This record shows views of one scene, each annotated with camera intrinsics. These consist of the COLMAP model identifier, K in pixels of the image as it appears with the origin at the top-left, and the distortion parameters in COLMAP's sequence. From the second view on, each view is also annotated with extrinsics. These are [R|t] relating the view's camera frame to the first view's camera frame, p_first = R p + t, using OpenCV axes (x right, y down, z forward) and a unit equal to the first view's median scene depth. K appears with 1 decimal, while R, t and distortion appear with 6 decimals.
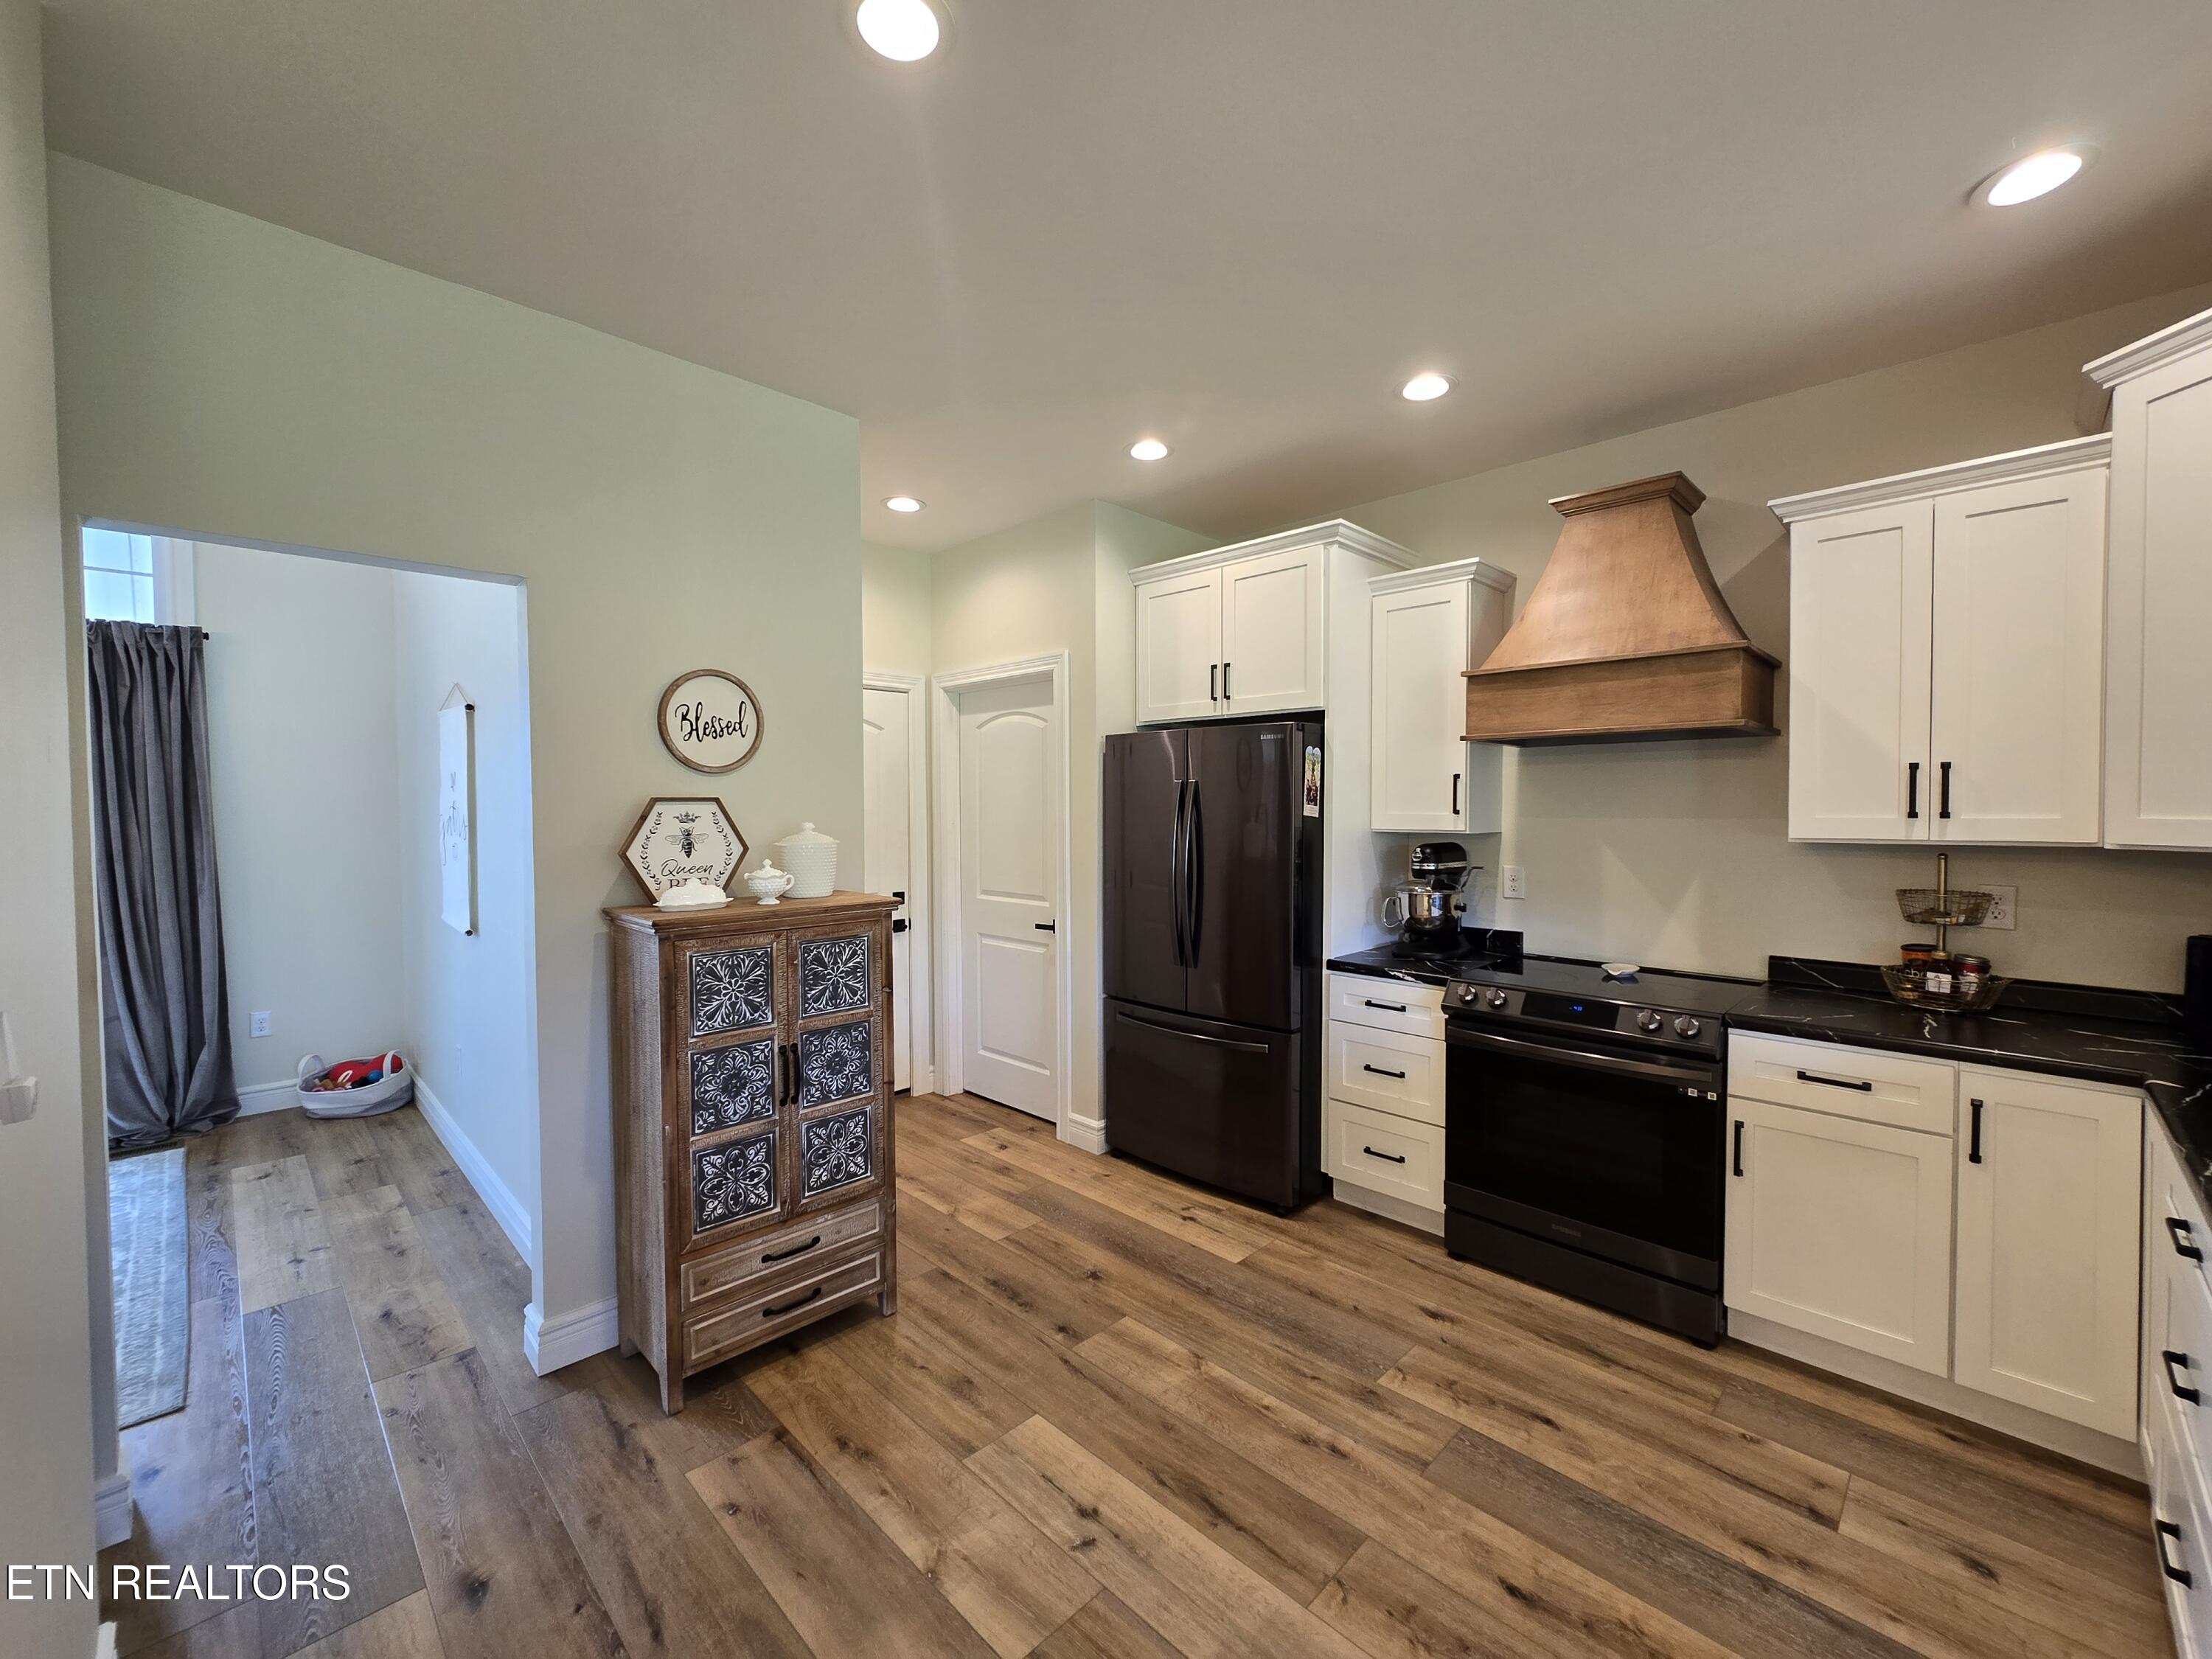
lens RADIAL K [[891.0, 0, 1106.0], [0, 891.0, 829.5], [0, 0, 1]] dist [0.003451, 0.000559]
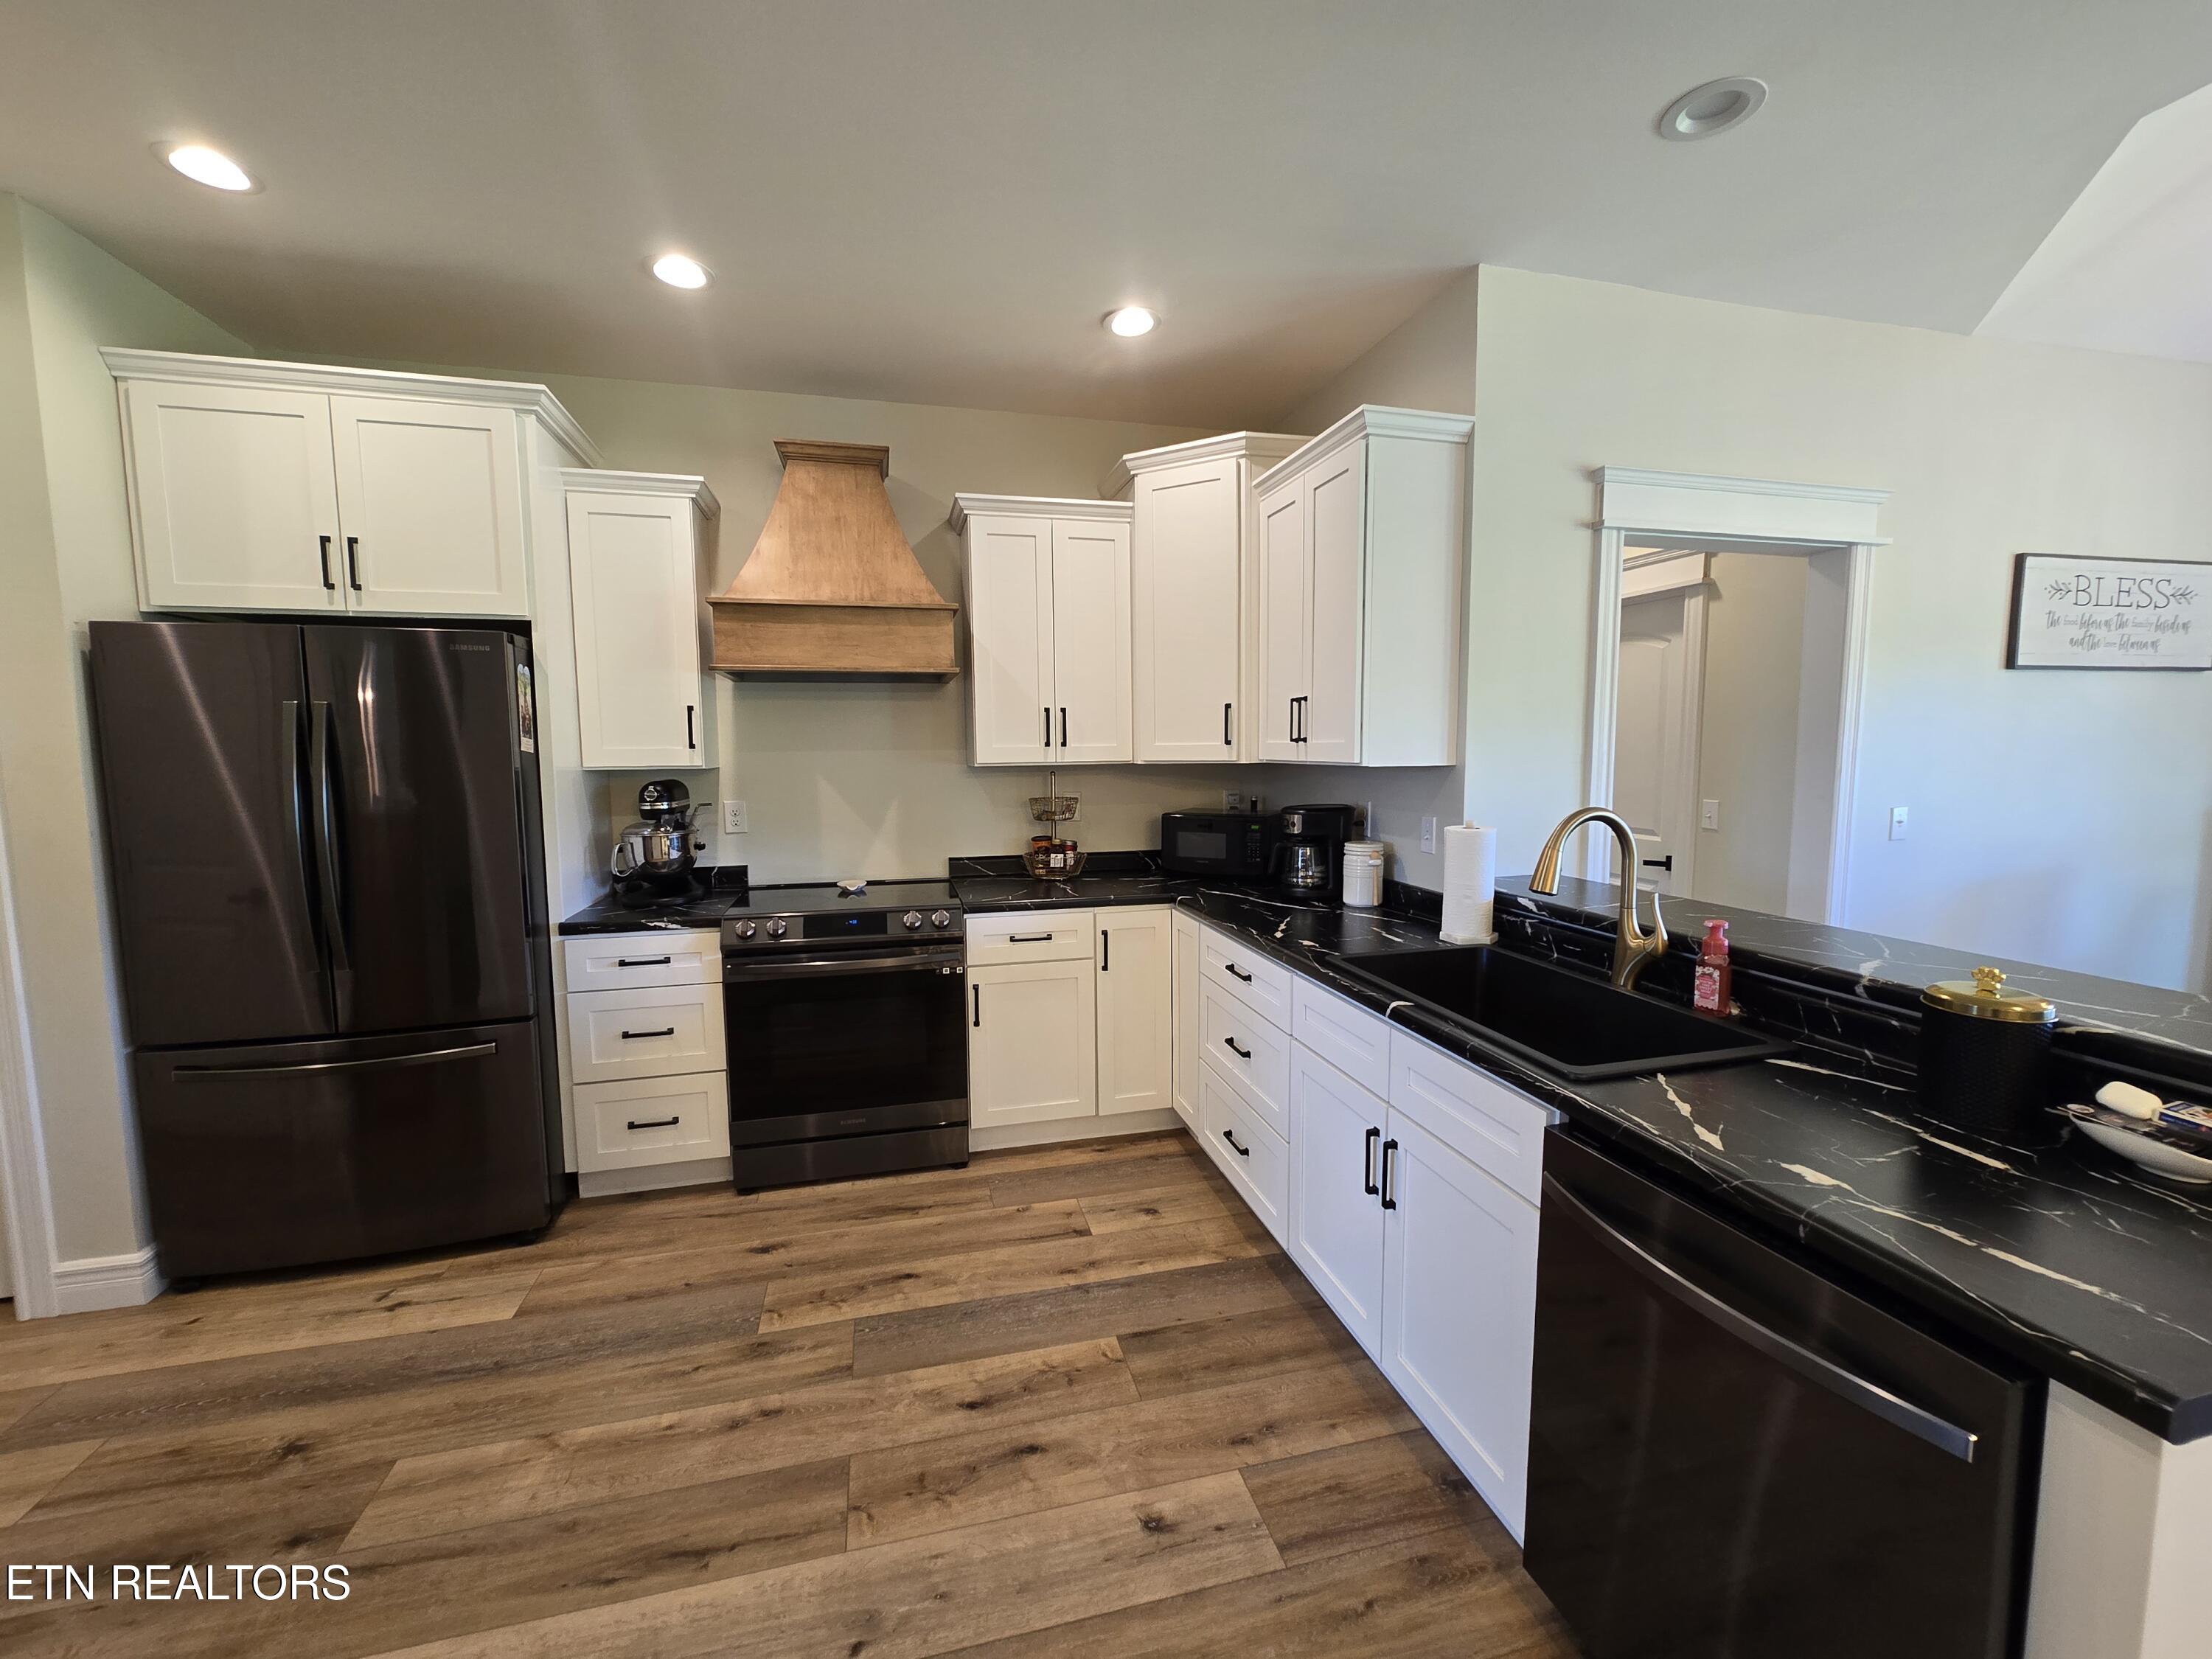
lens RADIAL K [[895.0, 0, 1106.0], [0, 895.0, 829.5], [0, 0, 1]] dist [0.000310, 0.000131]
pose [[0.520761, -0.080281, 0.849919, -0.248500], [0.029945, 0.996674, 0.075794, 0.012410], [-0.853177, -0.014019, 0.521433, 0.162734]]
